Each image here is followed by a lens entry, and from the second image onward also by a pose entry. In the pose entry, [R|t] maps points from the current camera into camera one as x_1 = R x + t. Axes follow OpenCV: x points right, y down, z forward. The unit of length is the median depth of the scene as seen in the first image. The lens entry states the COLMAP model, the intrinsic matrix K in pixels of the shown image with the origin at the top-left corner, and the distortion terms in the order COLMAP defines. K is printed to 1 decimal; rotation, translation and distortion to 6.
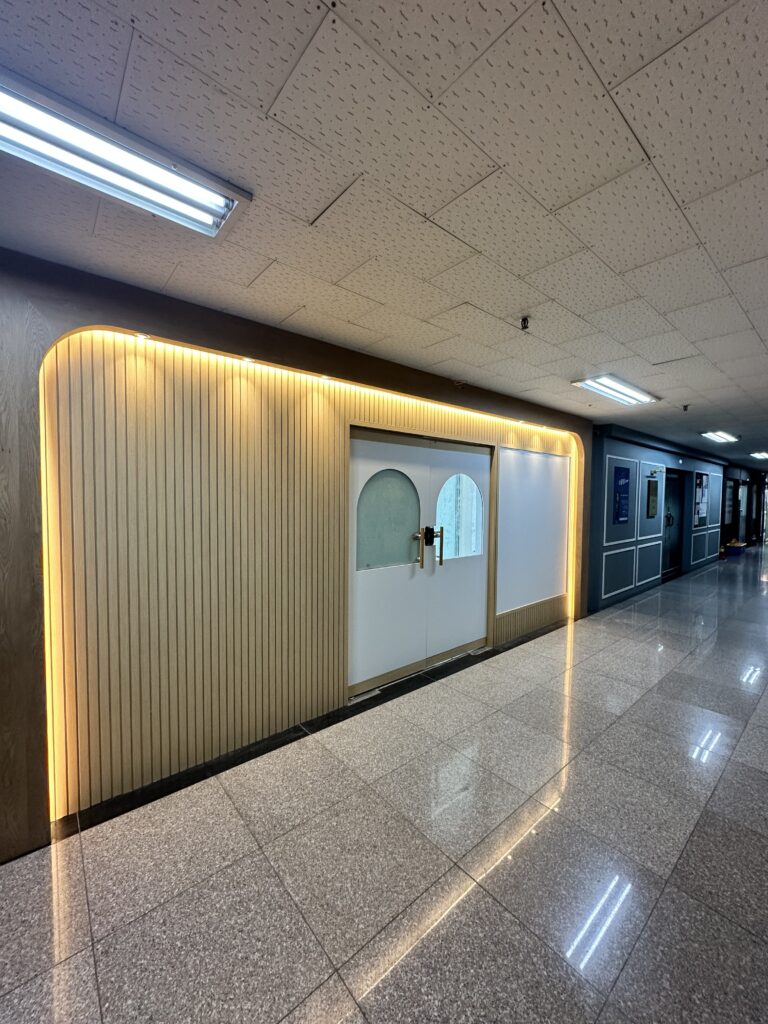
lens RADIAL K [[408.2, 0, 385.7], [0, 408.2, 511.8], [0, 0, 1]] dist [-0.004342, 0.000618]
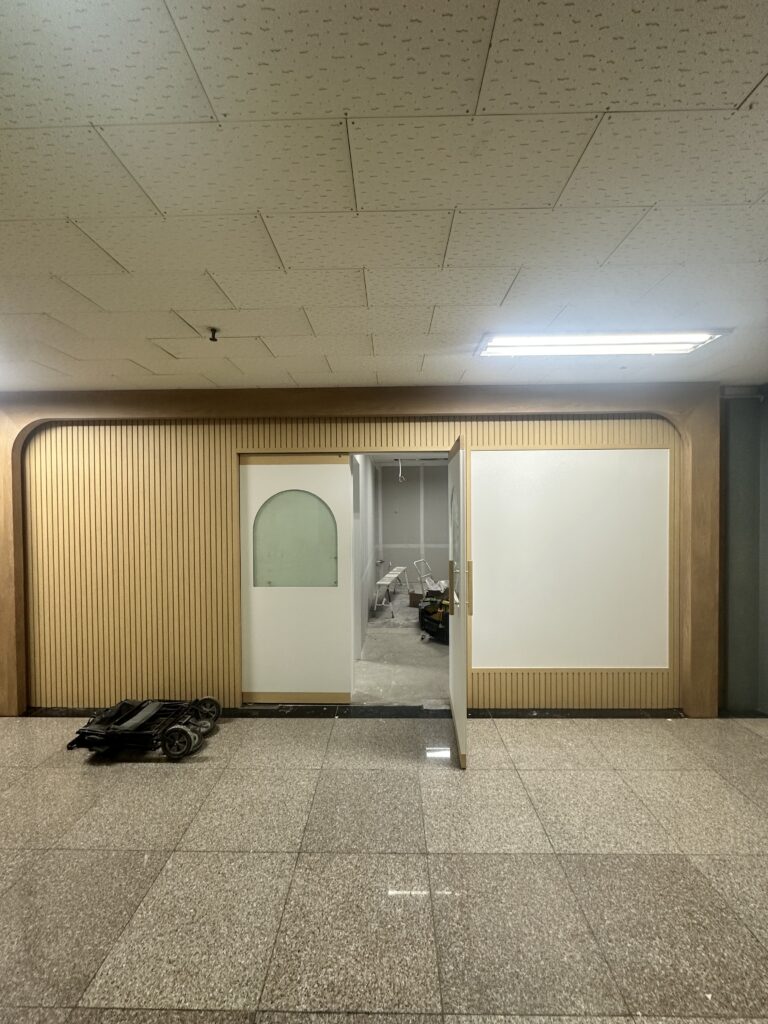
lens RADIAL K [[408.2, 0, 384.3], [0, 408.2, 512.5], [0, 0, 1]] dist [-0.004342, 0.000618]
pose [[0.748500, -0.001976, -0.663131, 0.884318], [-0.012442, 0.999778, -0.017023, -0.036455], [0.663018, 0.020993, 0.748309, 0.409769]]
